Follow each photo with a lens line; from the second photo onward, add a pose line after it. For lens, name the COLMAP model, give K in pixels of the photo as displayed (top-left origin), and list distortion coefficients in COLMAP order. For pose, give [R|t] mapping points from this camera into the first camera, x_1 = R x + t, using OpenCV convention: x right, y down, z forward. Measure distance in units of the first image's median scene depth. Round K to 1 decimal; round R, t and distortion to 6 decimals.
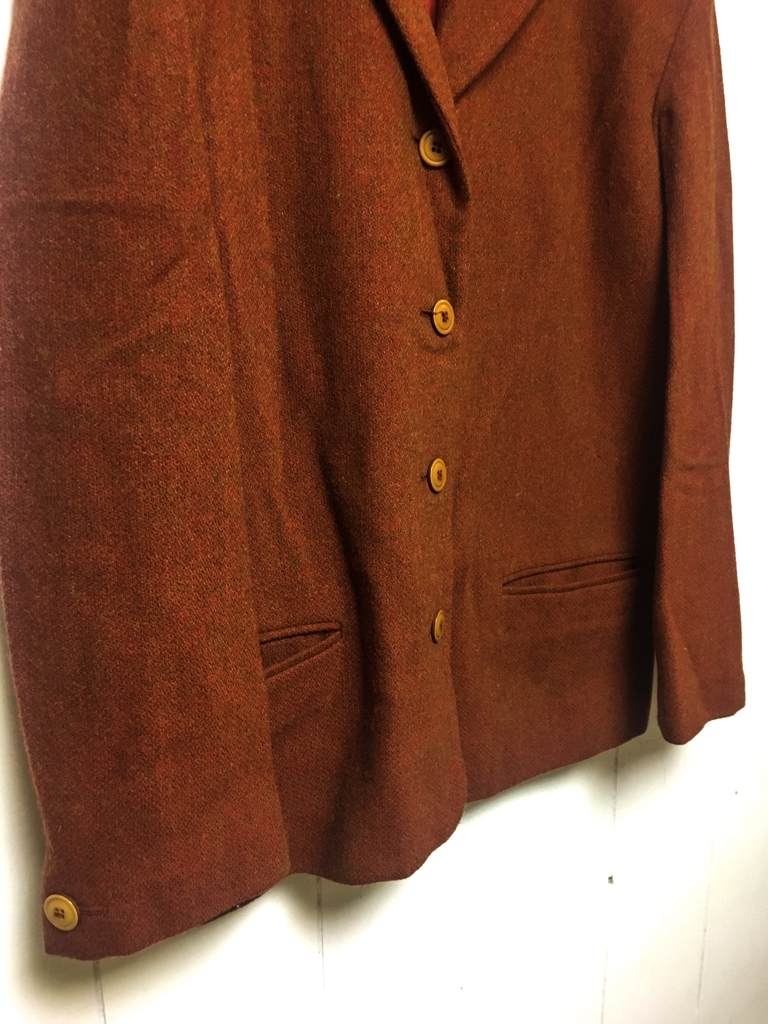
lens RADIAL K [[878.4, 0, 382.4], [0, 878.4, 510.5], [0, 0, 1]] dist [0.070191, -0.101554]
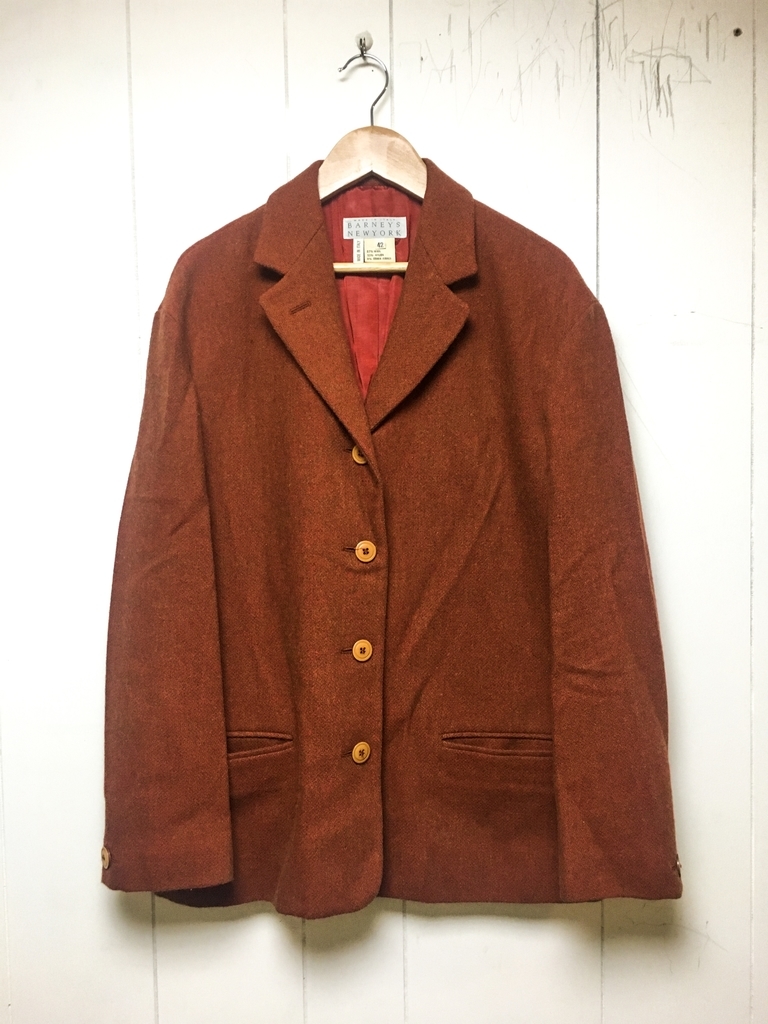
lens RADIAL K [[864.8, 0, 381.1], [0, 864.8, 502.7], [0, 0, 1]] dist [0.078963, -0.108068]
pose [[0.818636, 0.021171, -0.573922, 1.023664], [-0.133656, 0.978905, -0.154536, -0.067428], [0.558544, 0.203217, 0.804196, -0.281626]]
